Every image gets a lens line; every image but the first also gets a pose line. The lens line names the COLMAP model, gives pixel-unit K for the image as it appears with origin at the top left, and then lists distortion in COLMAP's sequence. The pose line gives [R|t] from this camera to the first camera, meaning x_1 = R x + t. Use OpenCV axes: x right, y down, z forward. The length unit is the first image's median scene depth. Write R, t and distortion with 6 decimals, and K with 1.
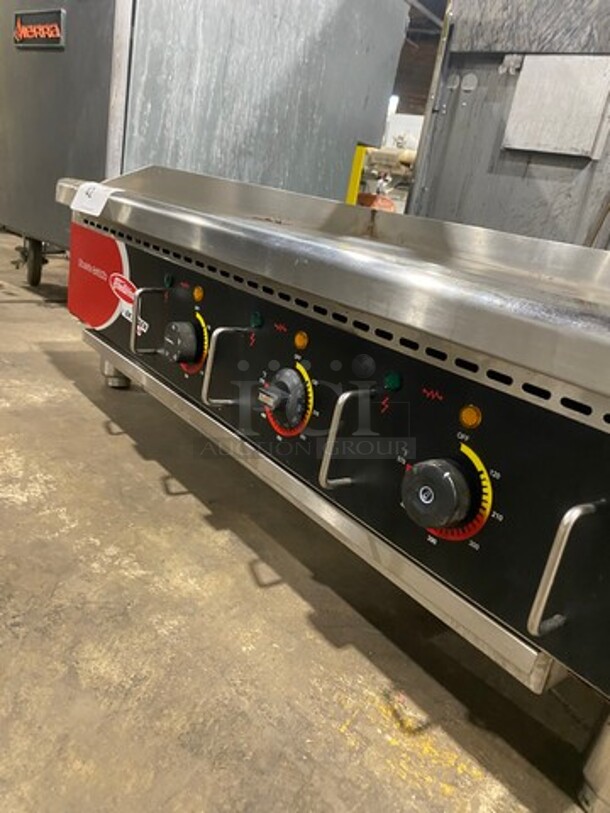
lens RADIAL K [[612.4, 0, 327.1], [0, 612.4, 407.8], [0, 0, 1]] dist [0.024655, -0.050579]
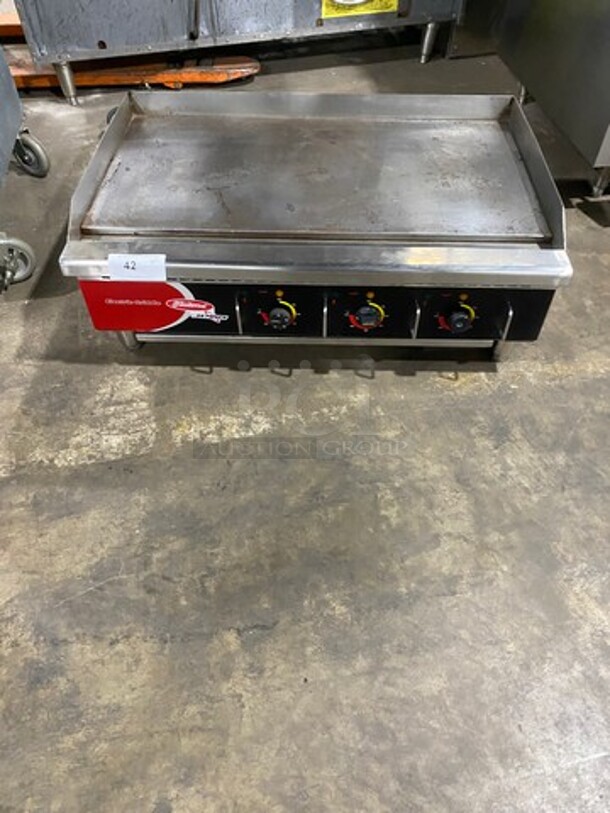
lens RADIAL K [[604.3, 0, 306.3], [0, 604.3, 397.4], [0, 0, 1]] dist [0.017463, -0.004683]
pose [[0.650614, -0.676040, 0.345936, -1.469556], [0.346267, 0.669515, 0.657152, -1.683890], [-0.675870, -0.307766, 0.669686, -0.586646]]
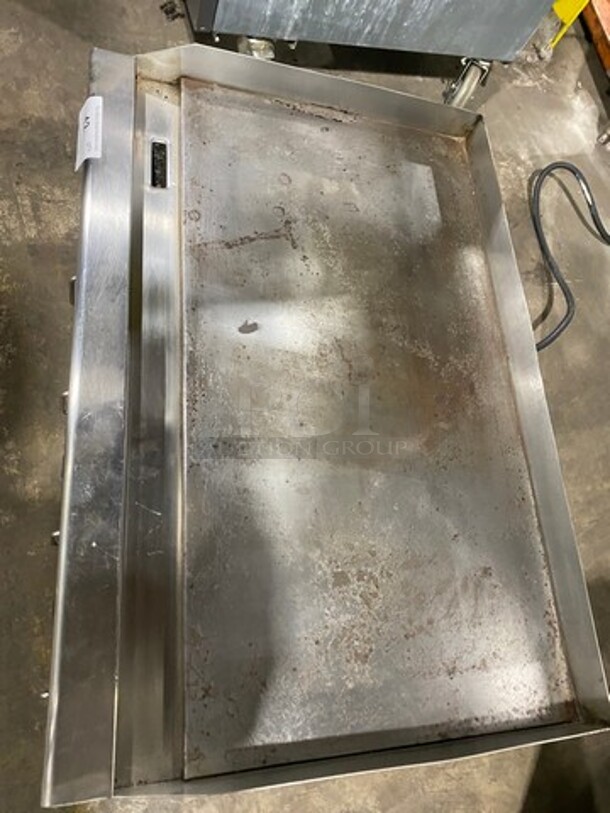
lens RADIAL K [[611.5, 0, 313.9], [0, 611.5, 422.4], [0, 0, 1]] dist [0.051719, -0.048111]
pose [[0.820774, 0.559858, -0.113531, 0.626361], [-0.341921, 0.640679, 0.687474, -1.598844], [0.457625, -0.525441, 0.717280, 0.253451]]
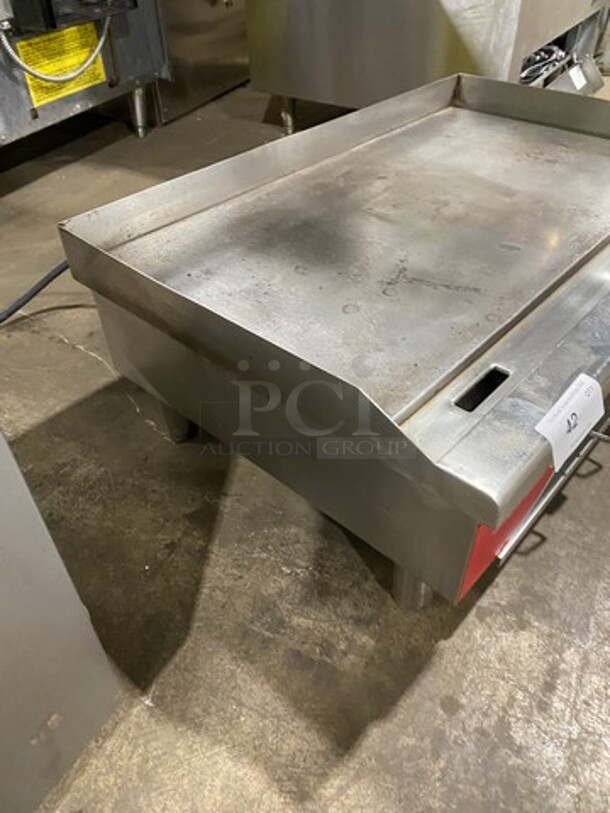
lens RADIAL K [[619.8, 0, 305.0], [0, 619.8, 406.5], [0, 0, 1]] dist [0.013846, -0.000586]
pose [[-0.149082, -0.774315, 0.614989, -1.387298], [0.293385, 0.559296, 0.775315, -1.830213], [-0.944298, 0.296014, 0.143791, 2.130119]]
